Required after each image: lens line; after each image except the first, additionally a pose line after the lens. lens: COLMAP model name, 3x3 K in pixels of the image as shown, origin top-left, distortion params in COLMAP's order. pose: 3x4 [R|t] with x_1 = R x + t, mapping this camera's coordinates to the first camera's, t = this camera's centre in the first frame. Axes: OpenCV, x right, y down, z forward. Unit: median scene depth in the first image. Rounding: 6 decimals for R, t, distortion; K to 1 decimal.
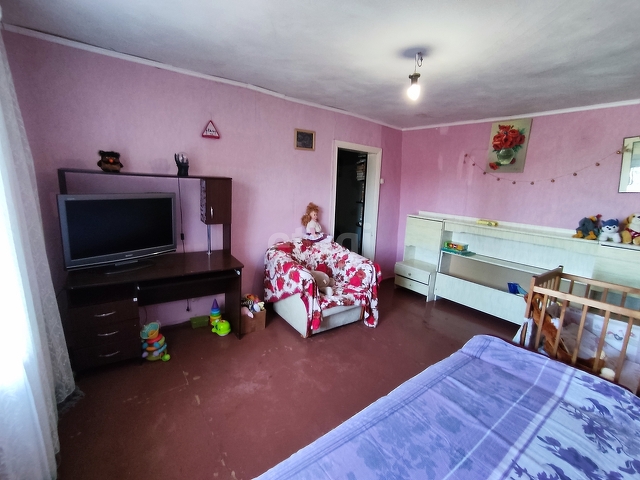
lens RADIAL K [[291.9, 0, 315.9], [0, 291.9, 238.2], [0, 0, 1]] dist [-0.049795, 0.028353]
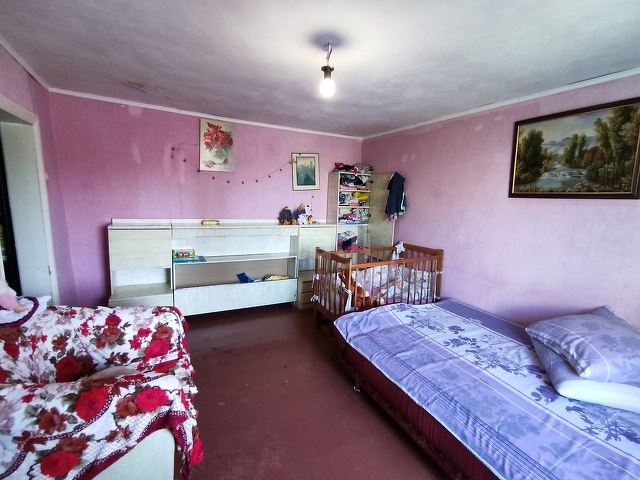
lens RADIAL K [[291.7, 0, 314.7], [0, 291.7, 237.9], [0, 0, 1]] dist [-0.038250, 0.019421]
pose [[0.164068, -0.184055, 0.969126, -0.358374], [0.147707, 0.975947, 0.160344, -0.126669], [-0.975328, 0.116839, 0.187308, 0.558112]]
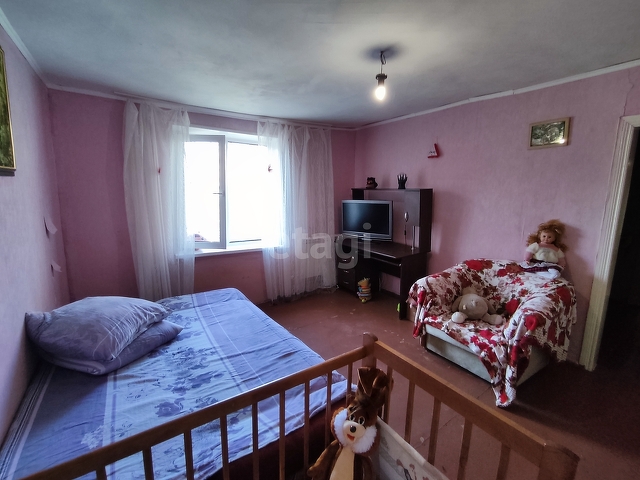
lens RADIAL K [[282.7, 0, 320.0], [0, 282.7, 240.0], [0, 0, 1]] dist [-0.045175, 0.000088]
pose [[-0.037978, 0.129332, -0.990874, 0.795864], [-0.188867, 0.972788, 0.134210, -0.066302], [0.981268, 0.192240, -0.012518, 0.547729]]
